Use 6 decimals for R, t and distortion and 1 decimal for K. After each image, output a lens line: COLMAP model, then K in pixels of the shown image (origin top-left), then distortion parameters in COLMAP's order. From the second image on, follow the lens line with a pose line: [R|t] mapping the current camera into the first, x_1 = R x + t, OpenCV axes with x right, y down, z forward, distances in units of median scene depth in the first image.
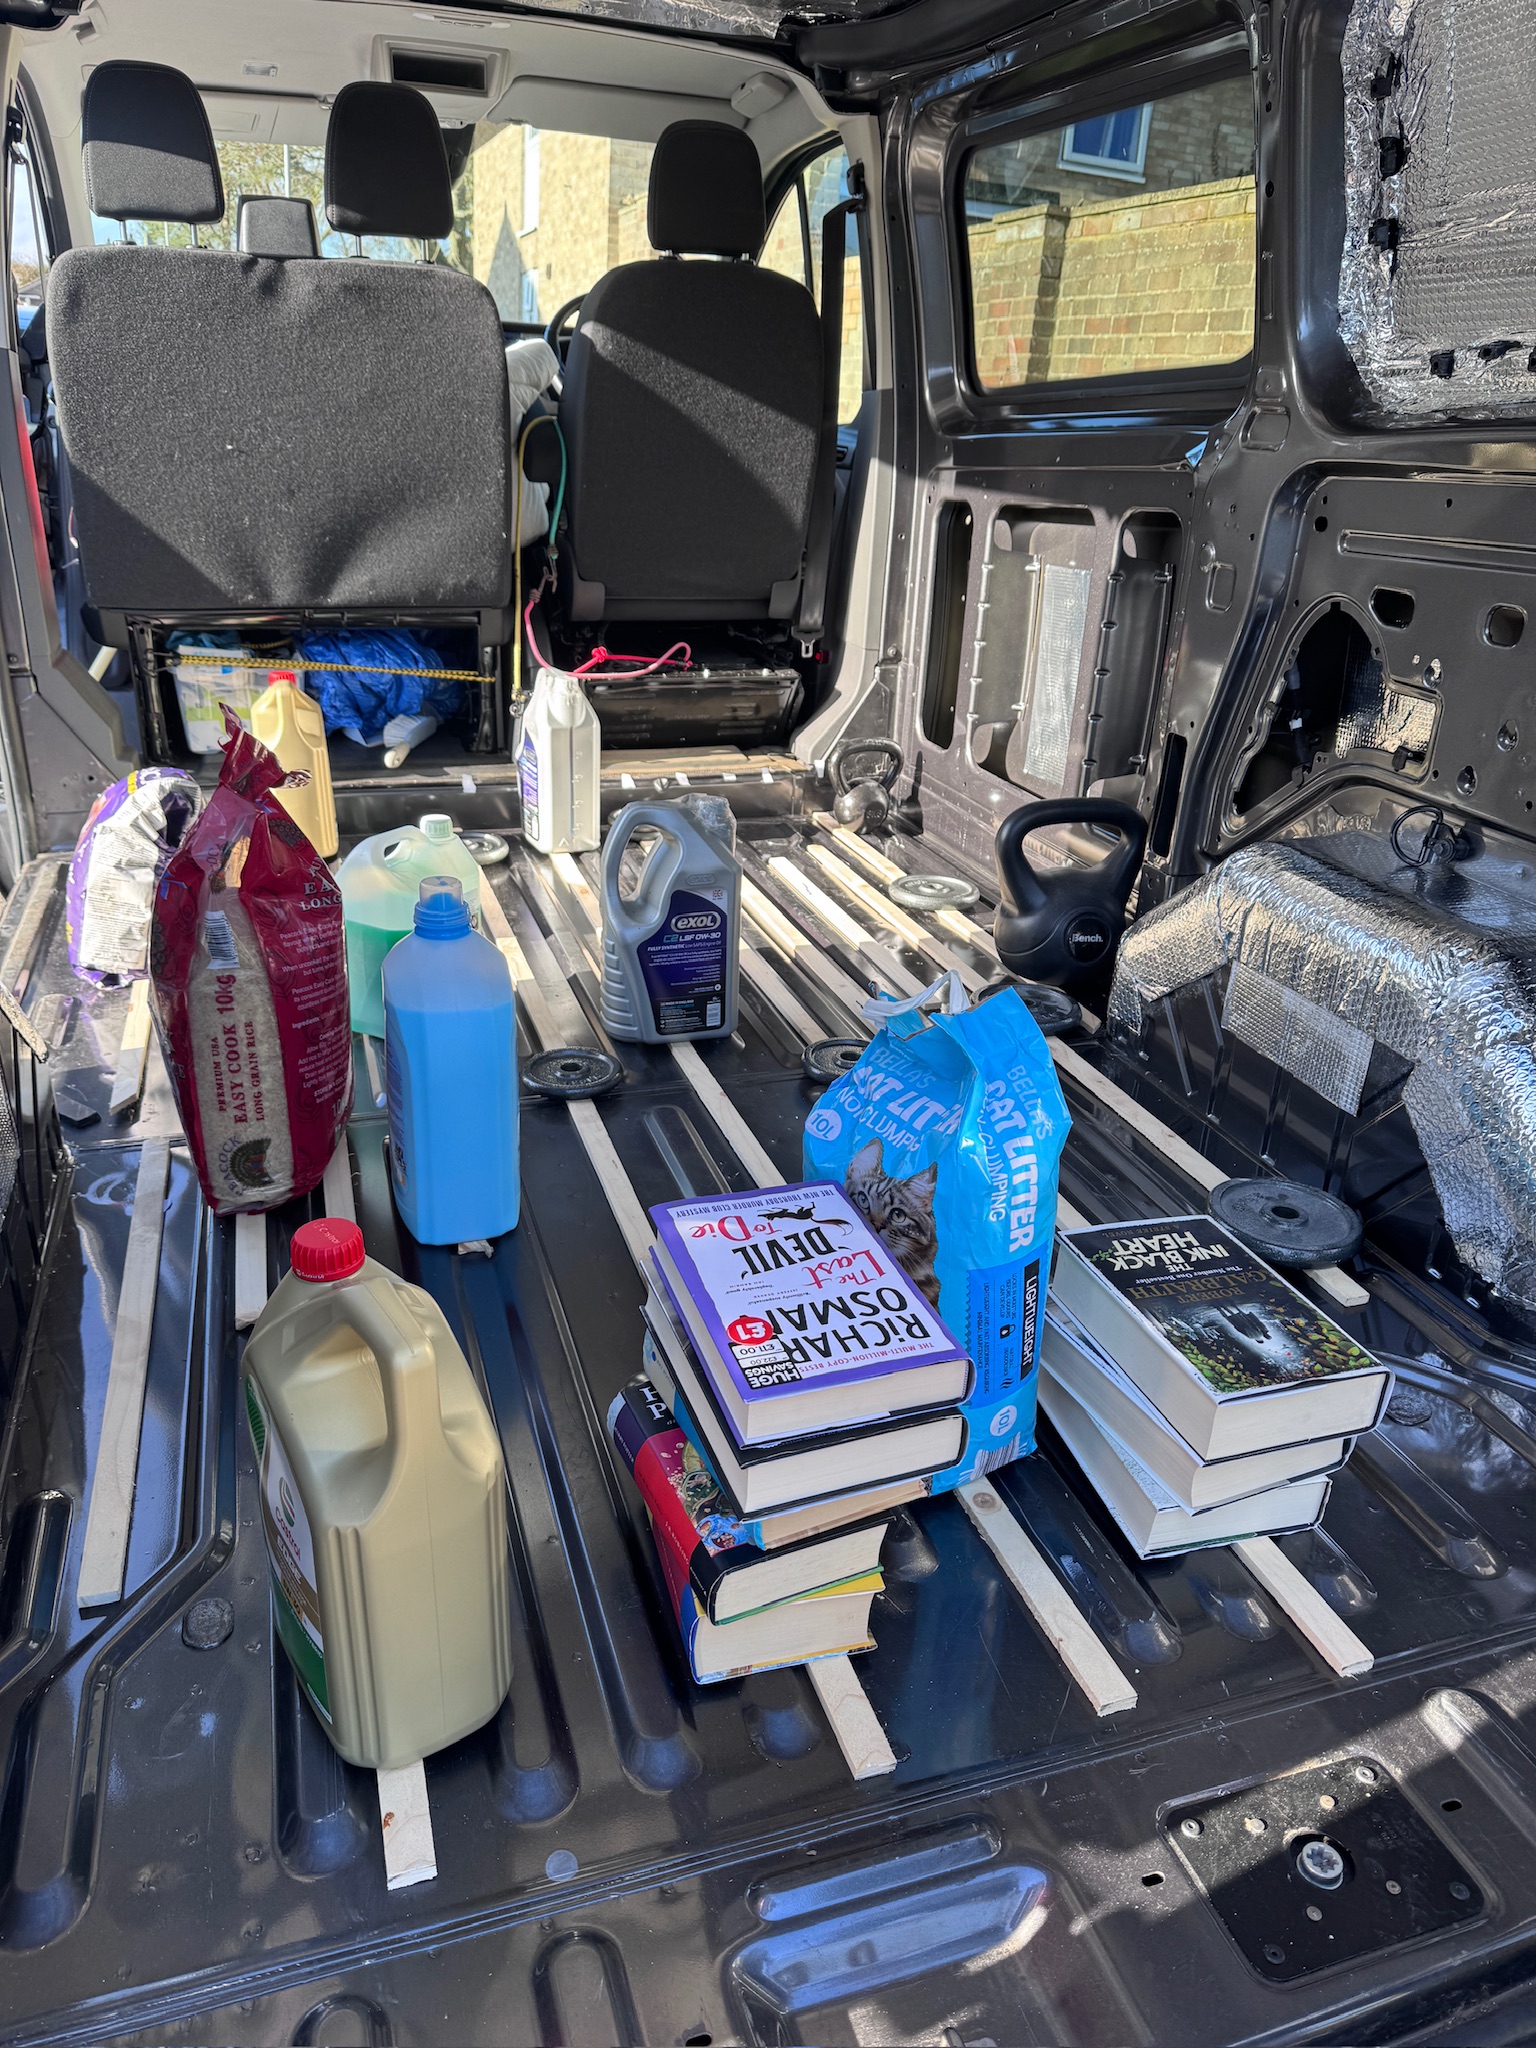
lens RADIAL K [[1438.3, 0, 750.9], [0, 1438.3, 1068.9], [0, 0, 1]] dist [0.069073, -0.080589]
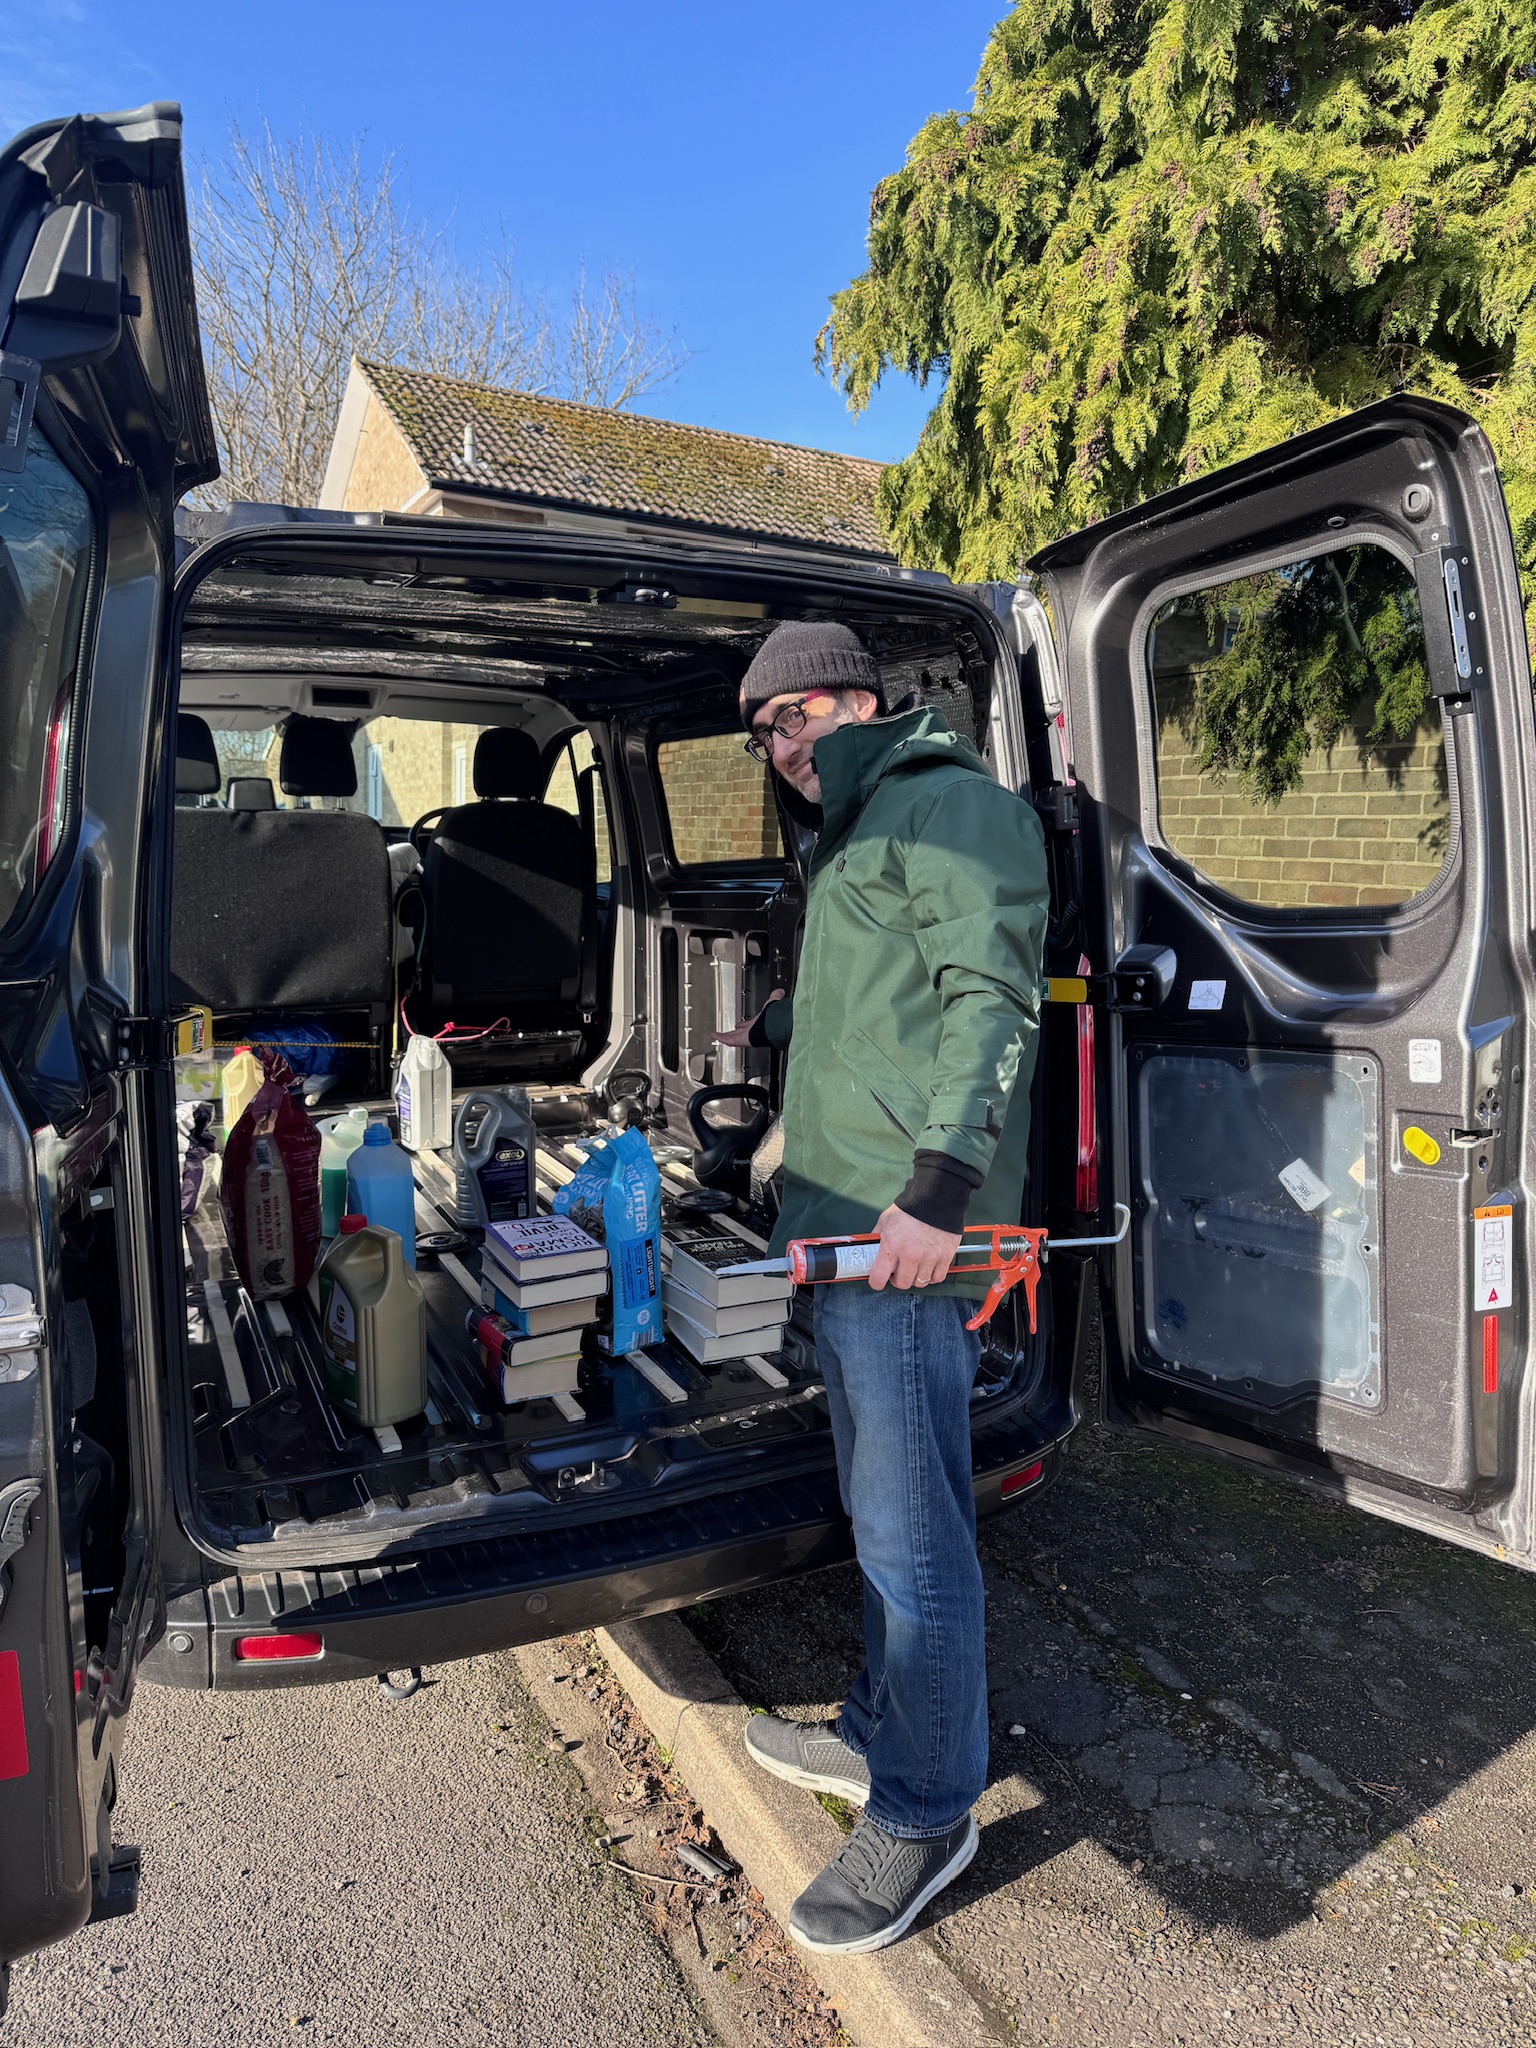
lens RADIAL K [[1438.3, 0, 764.3], [0, 1438.3, 1029.2], [0, 0, 1]] dist [0.069073, -0.080589]
pose [[0.991519, -0.049472, 0.120176, 0.046382], [0.081919, 0.955791, -0.282407, 0.191832], [-0.100892, 0.289857, 0.951737, -0.537417]]
